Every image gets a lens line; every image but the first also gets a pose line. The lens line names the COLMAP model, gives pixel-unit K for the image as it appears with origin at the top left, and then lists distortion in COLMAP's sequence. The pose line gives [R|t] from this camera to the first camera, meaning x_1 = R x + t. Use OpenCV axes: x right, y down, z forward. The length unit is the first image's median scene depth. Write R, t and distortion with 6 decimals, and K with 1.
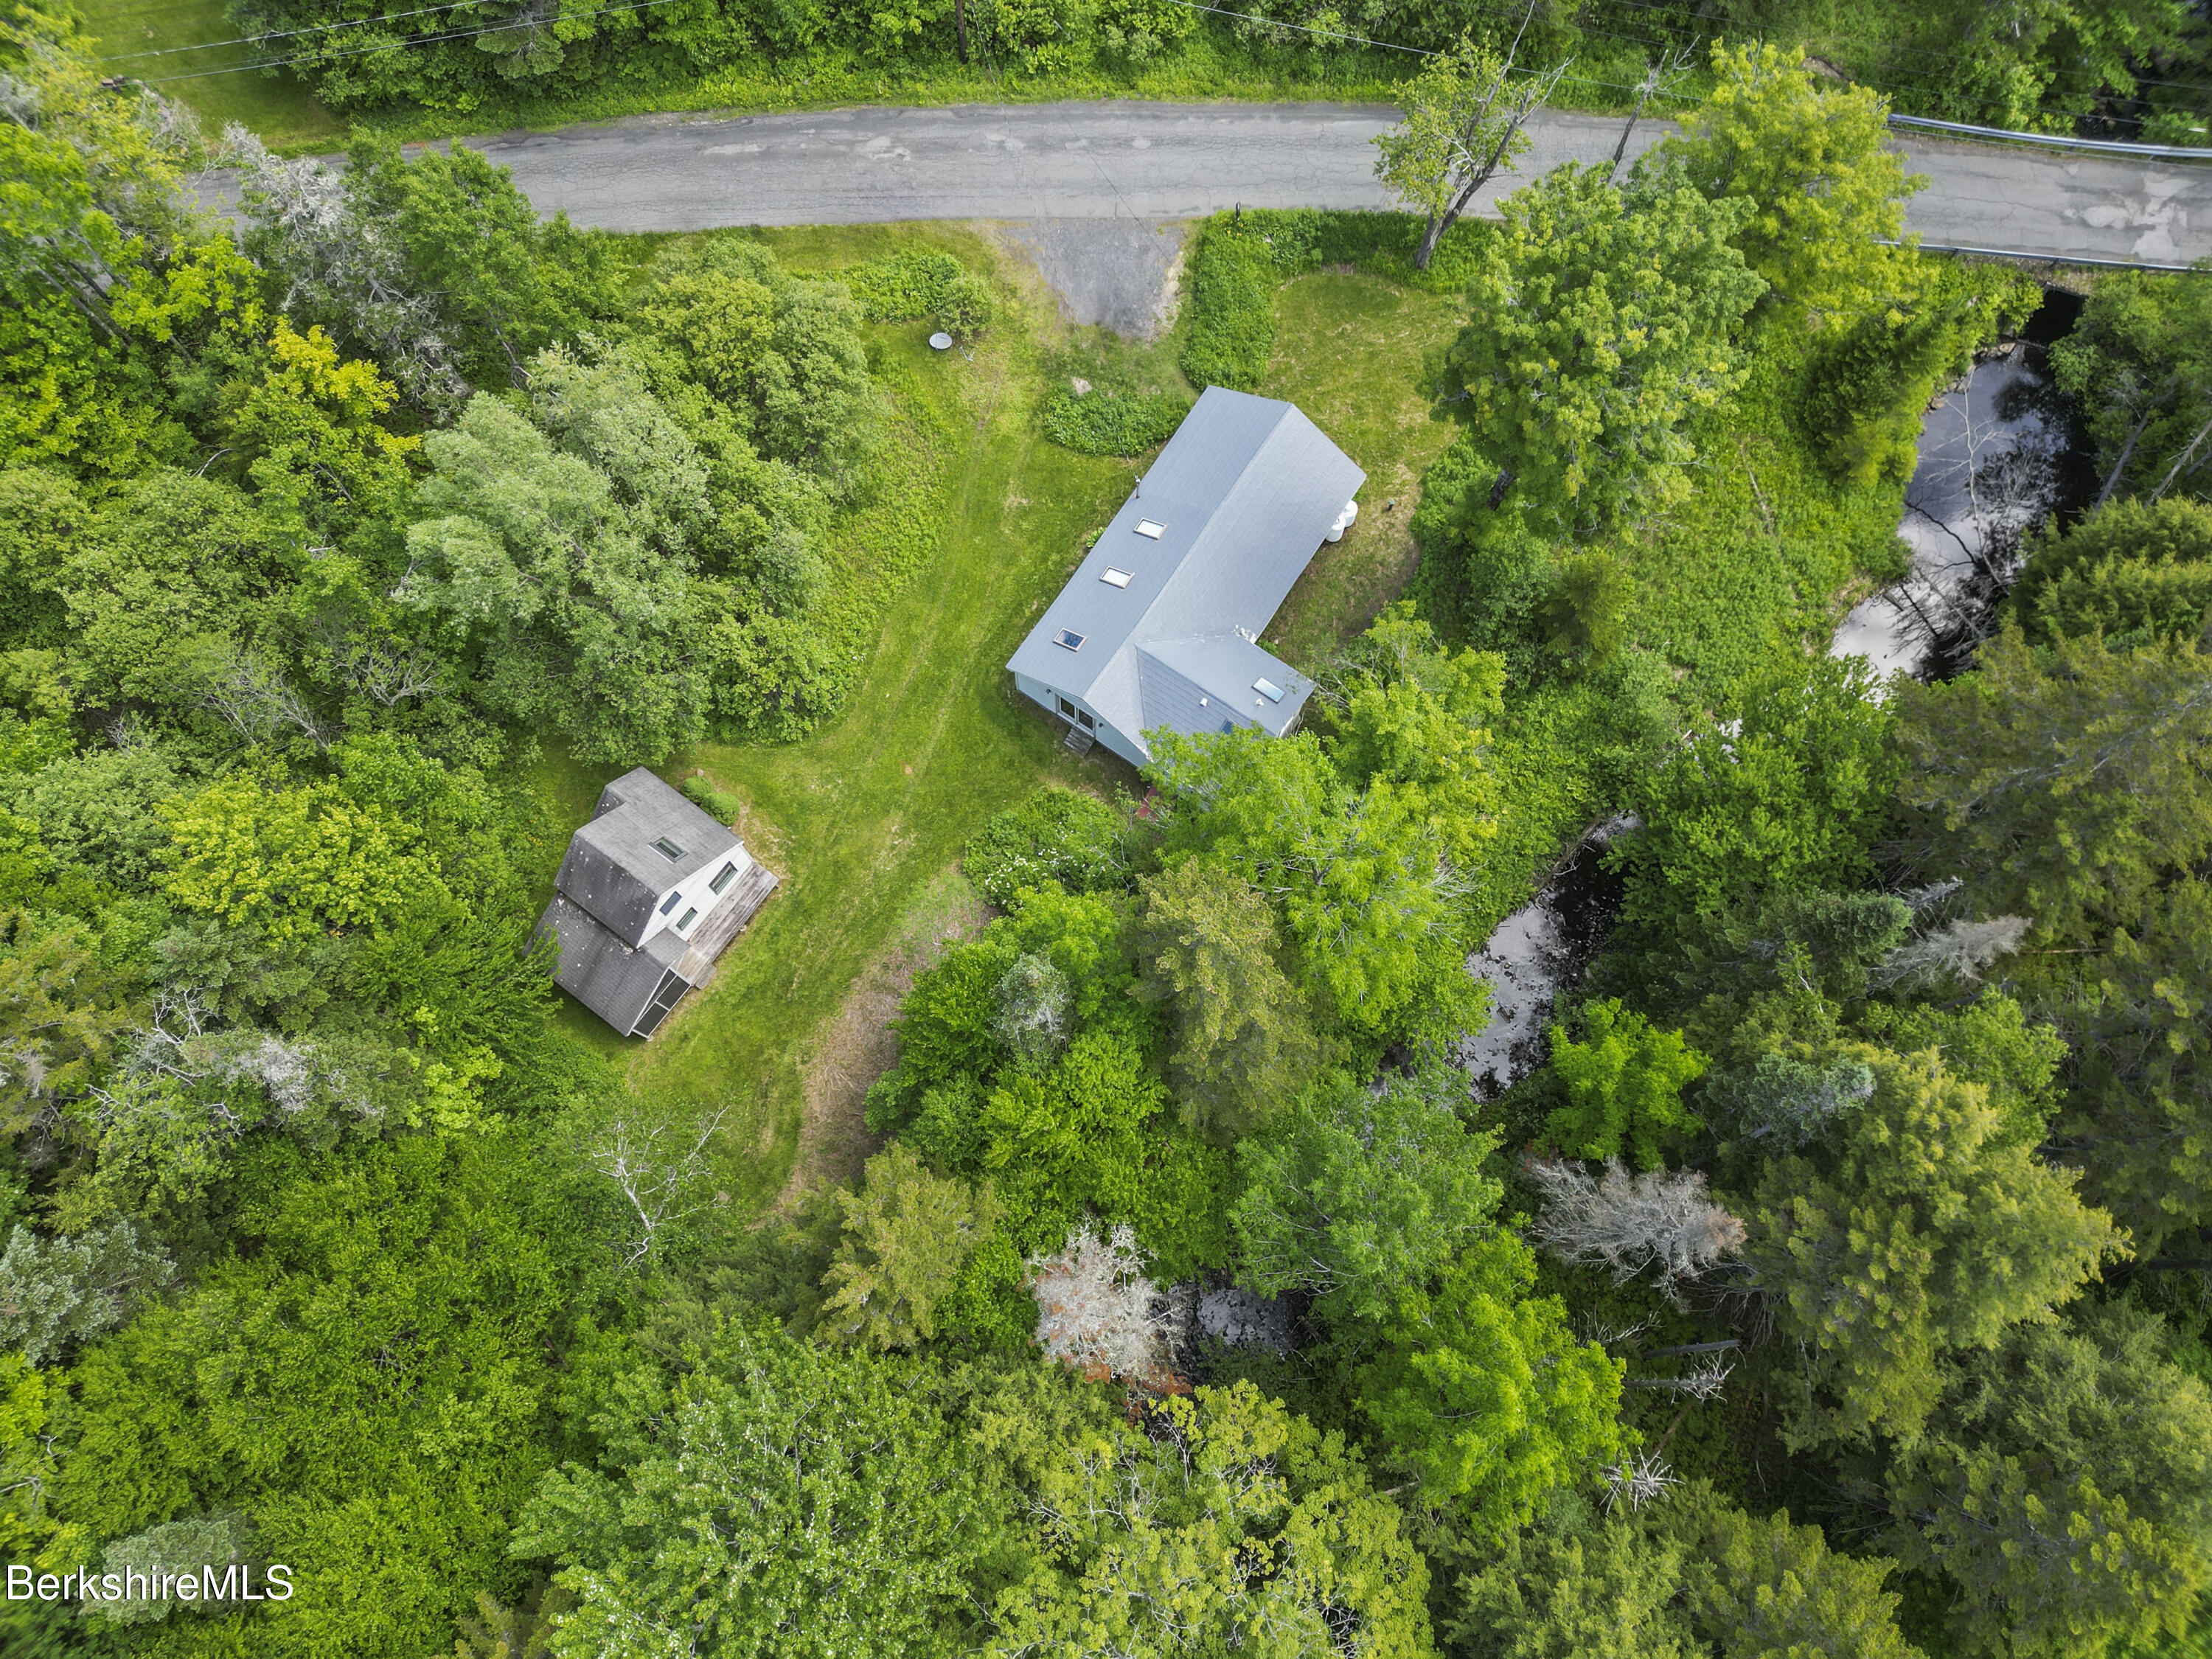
lens RADIAL K [[1582.0, 0, 1106.0], [0, 1582.0, 829.5], [0, 0, 1]] dist [0.111317, -0.134137]
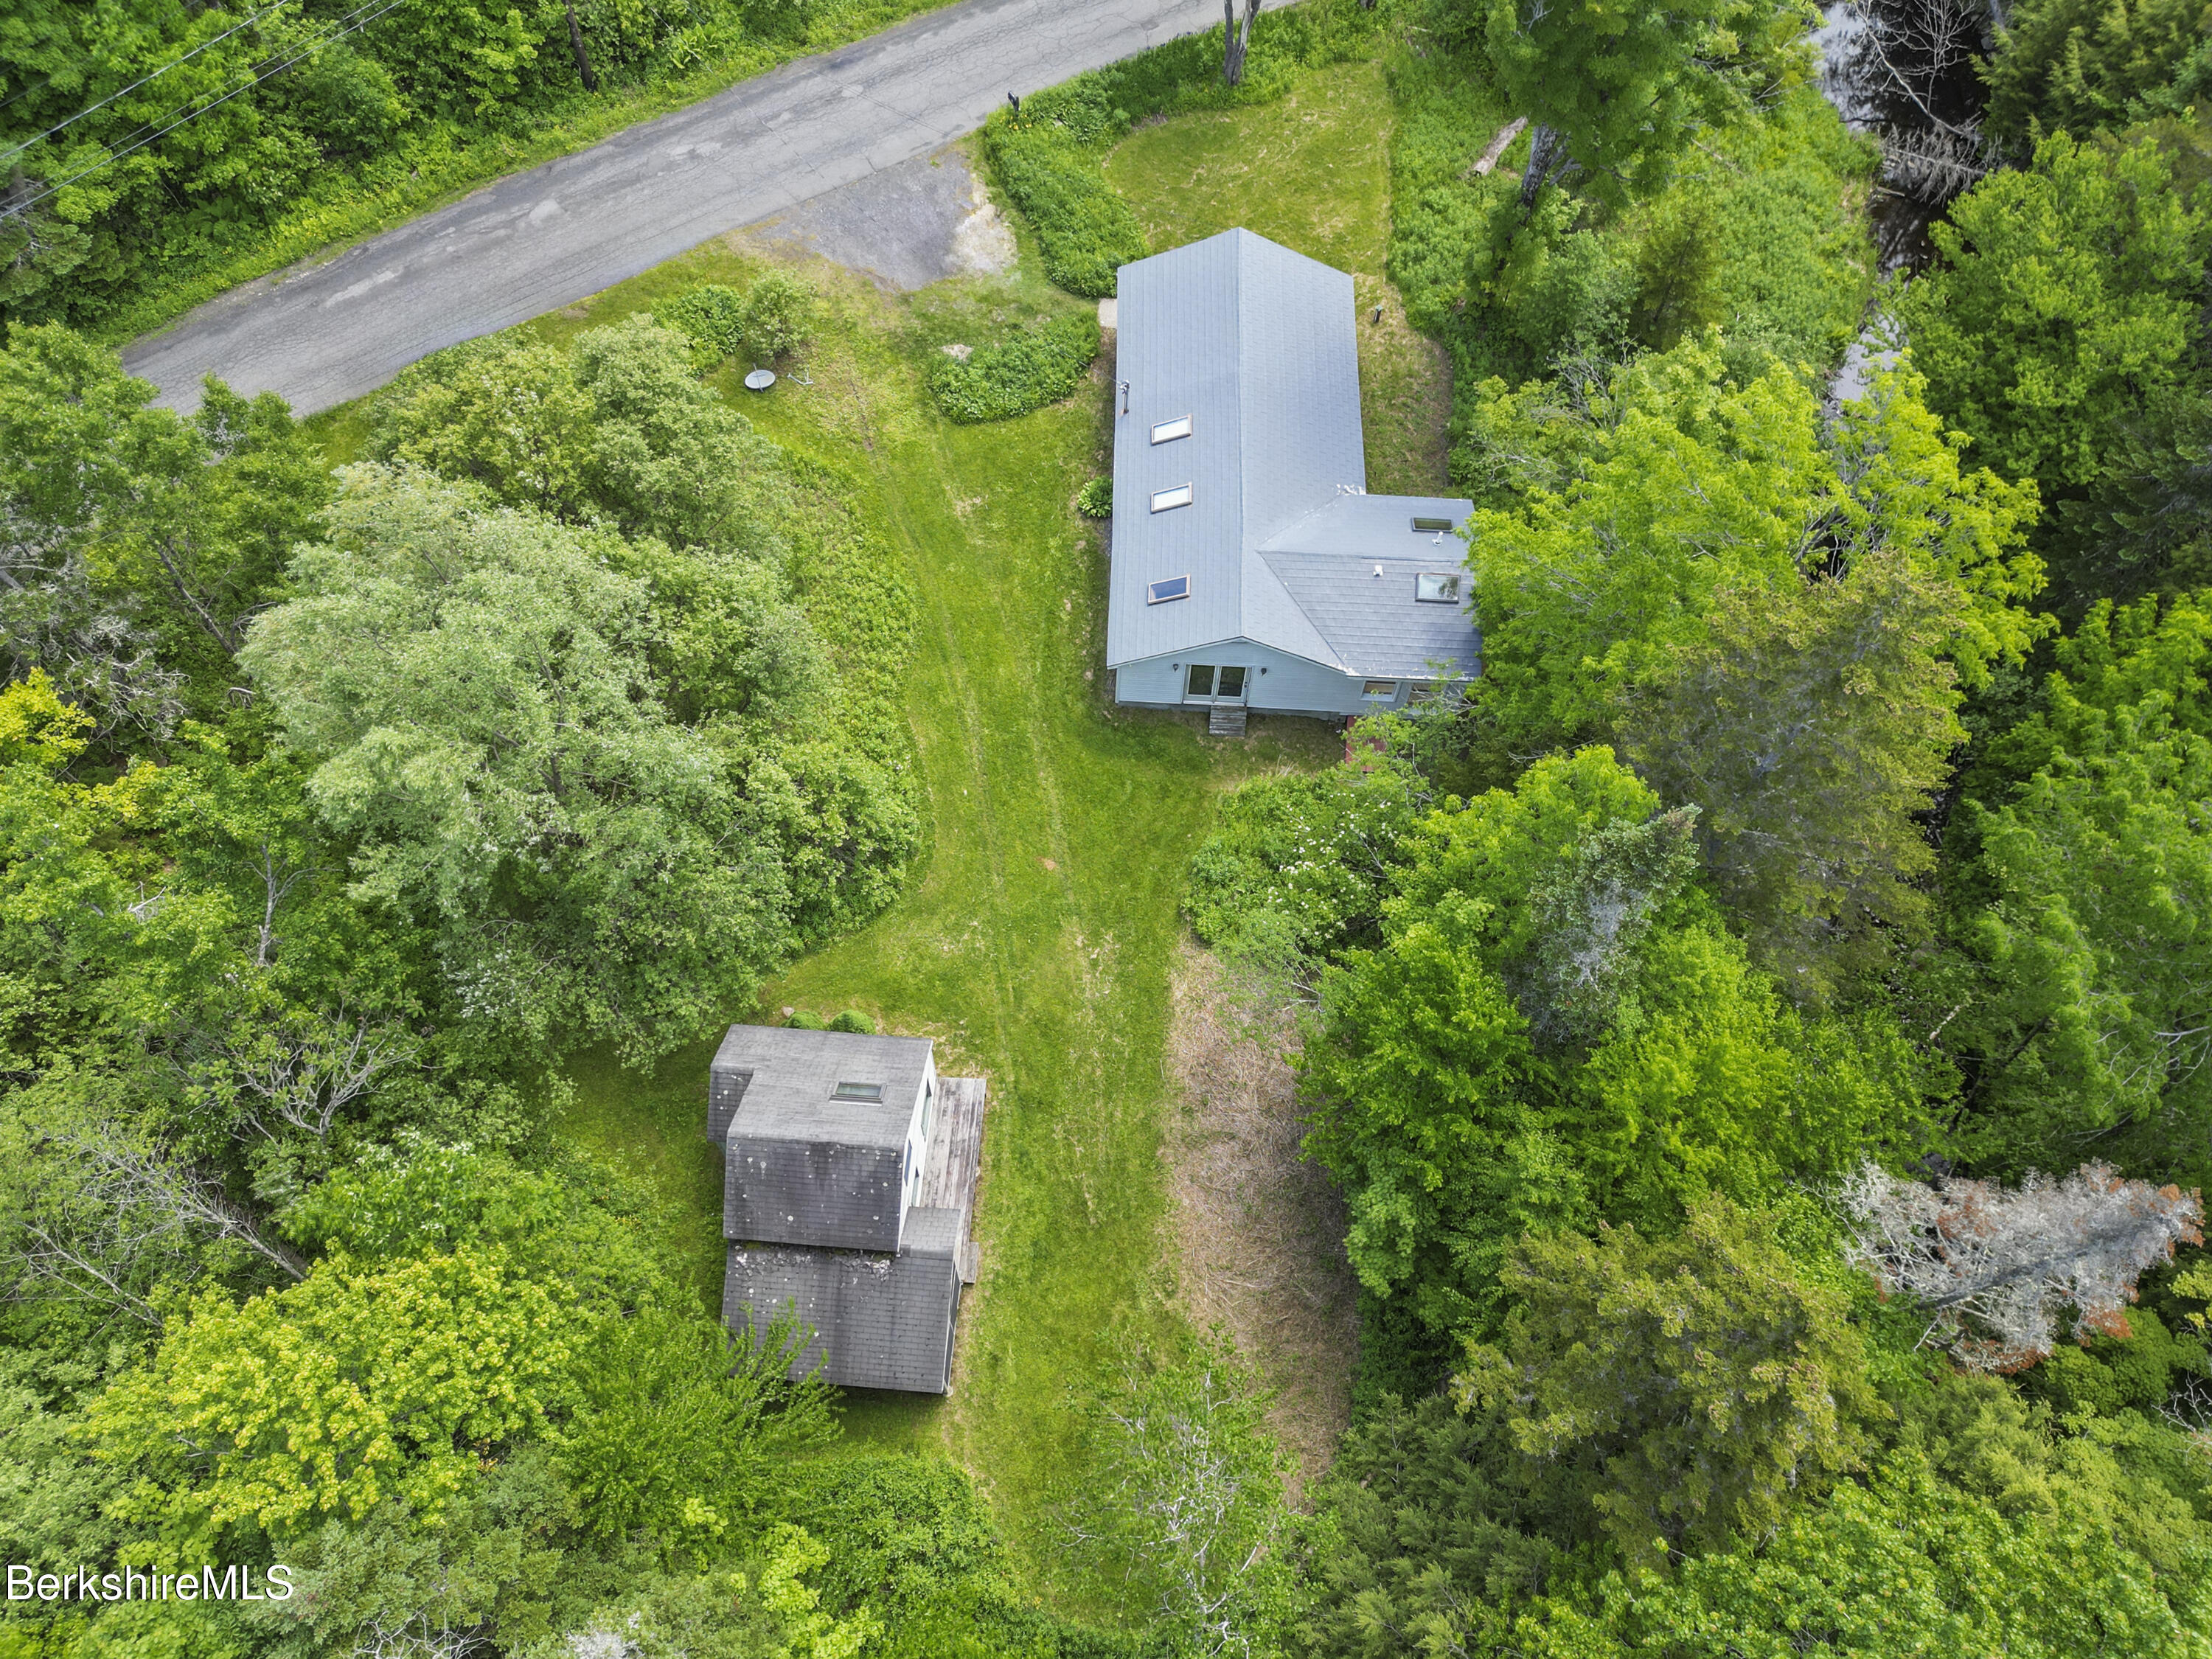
lens RADIAL K [[1666.8, 0, 1106.0], [0, 1666.8, 829.5], [0, 0, 1]] dist [0.085003, -0.072251]
pose [[0.842957, -0.463288, 0.273473, -0.305208], [0.503600, 0.858337, -0.098204, 0.035181], [-0.189235, 0.220503, 0.956853, 0.291997]]
